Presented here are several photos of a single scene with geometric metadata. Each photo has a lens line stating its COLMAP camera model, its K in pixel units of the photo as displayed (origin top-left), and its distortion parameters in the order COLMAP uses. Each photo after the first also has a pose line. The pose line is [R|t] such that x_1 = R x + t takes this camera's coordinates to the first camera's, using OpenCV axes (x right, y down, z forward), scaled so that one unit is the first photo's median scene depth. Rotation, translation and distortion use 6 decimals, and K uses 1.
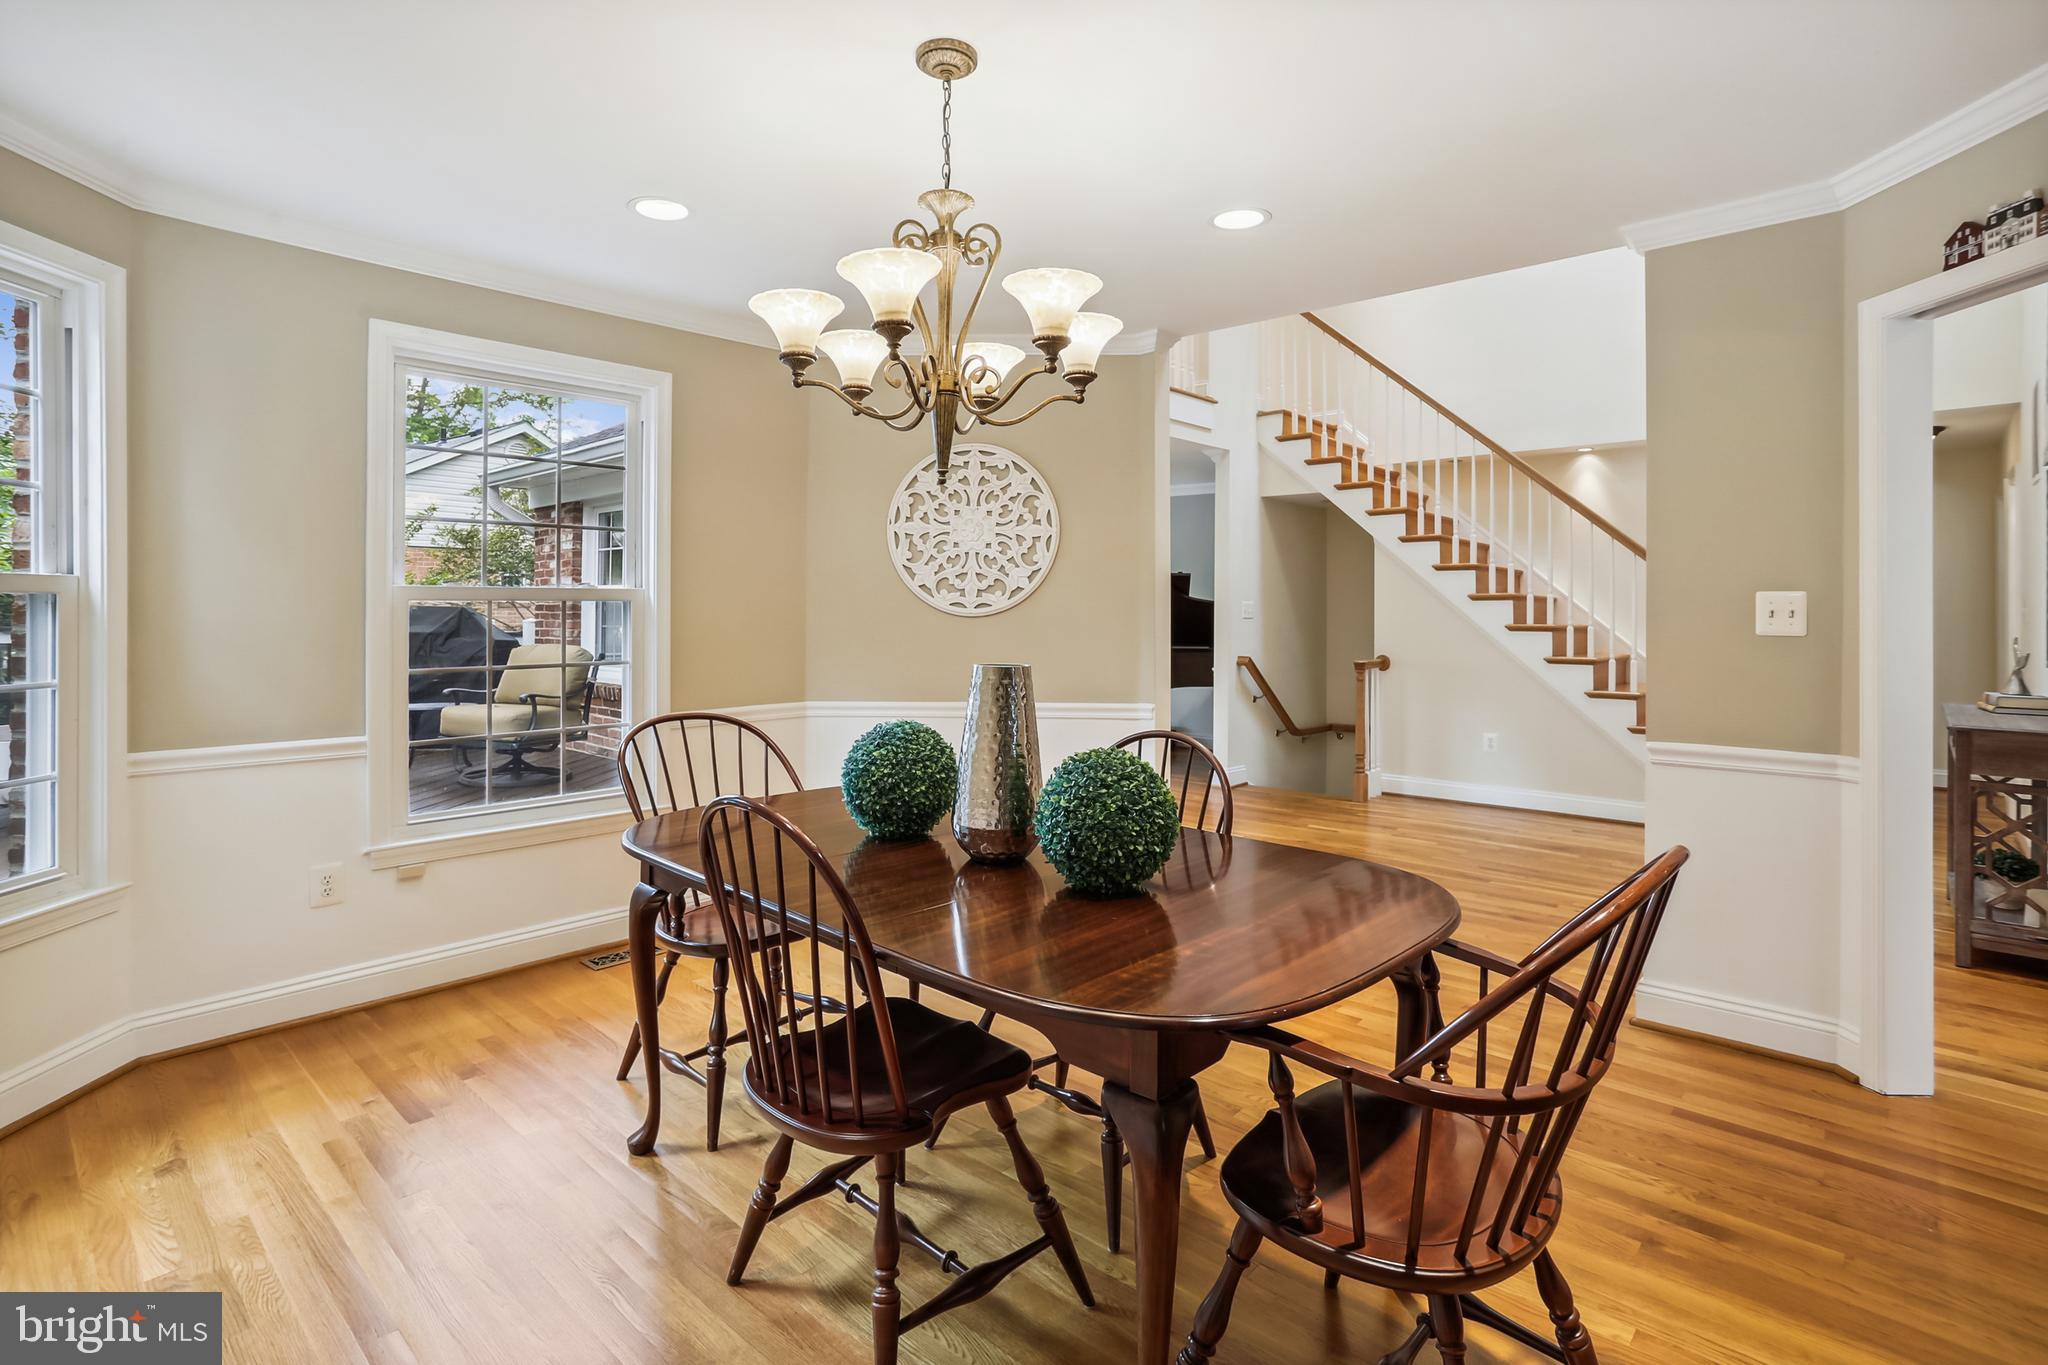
lens RADIAL K [[1006.7, 0, 1014.9], [0, 1006.7, 620.3], [0, 0, 1]] dist [-0.065624, 0.000056]
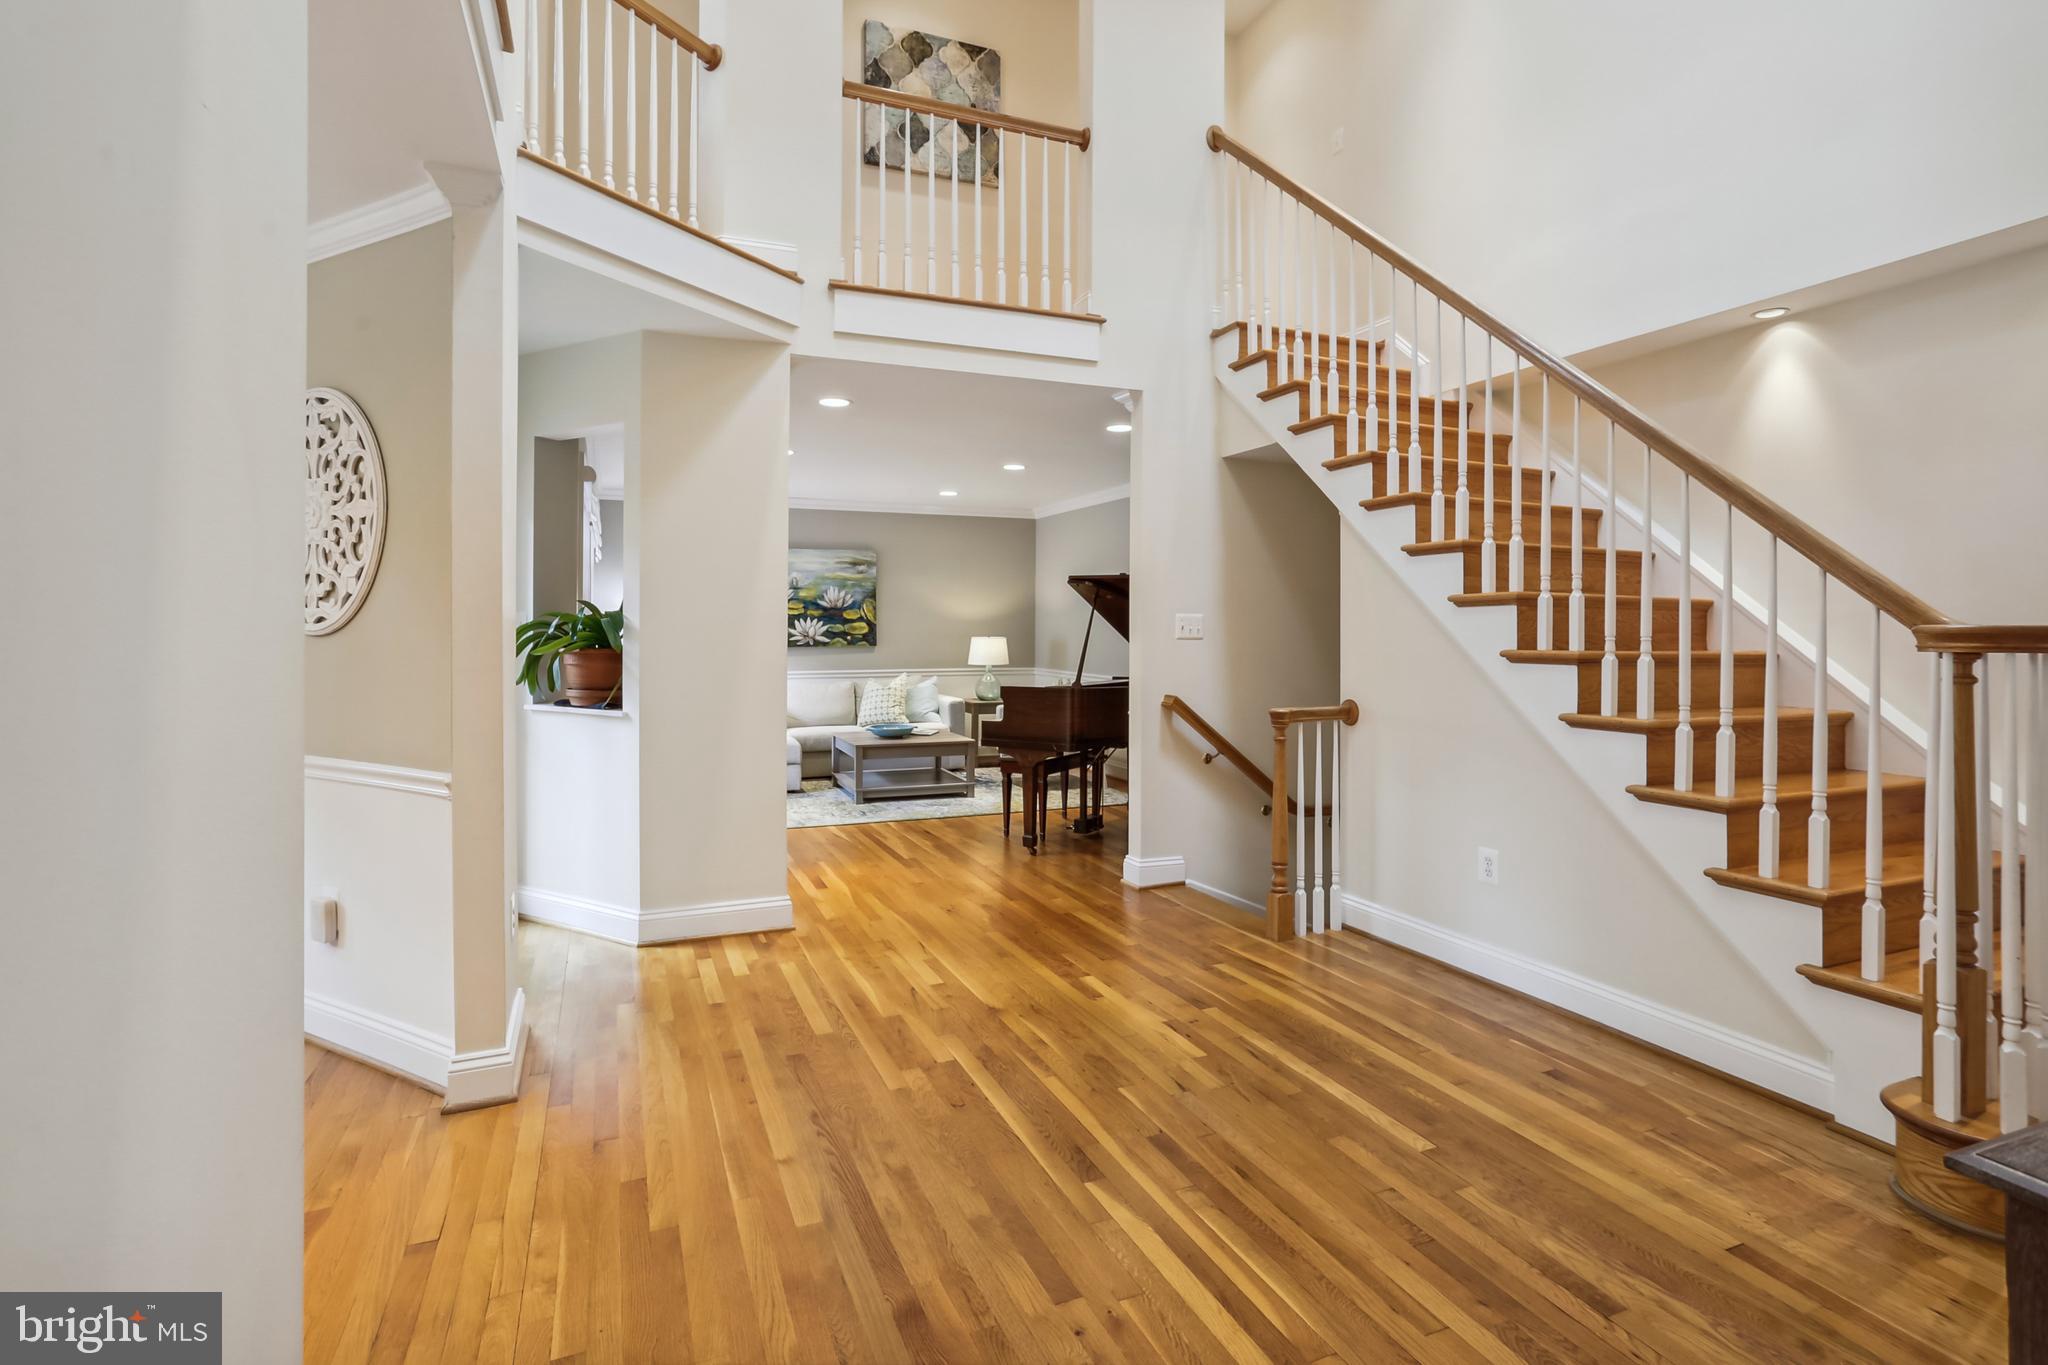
lens RADIAL K [[1006.7, 0, 1014.9], [0, 1006.7, 620.3], [0, 0, 1]] dist [-0.065624, 0.000056]
pose [[0.905402, -0.004414, -0.424533, 0.439465], [-0.003422, 0.999838, -0.017694, -0.001873], [0.424542, 0.017473, 0.905240, 0.365697]]
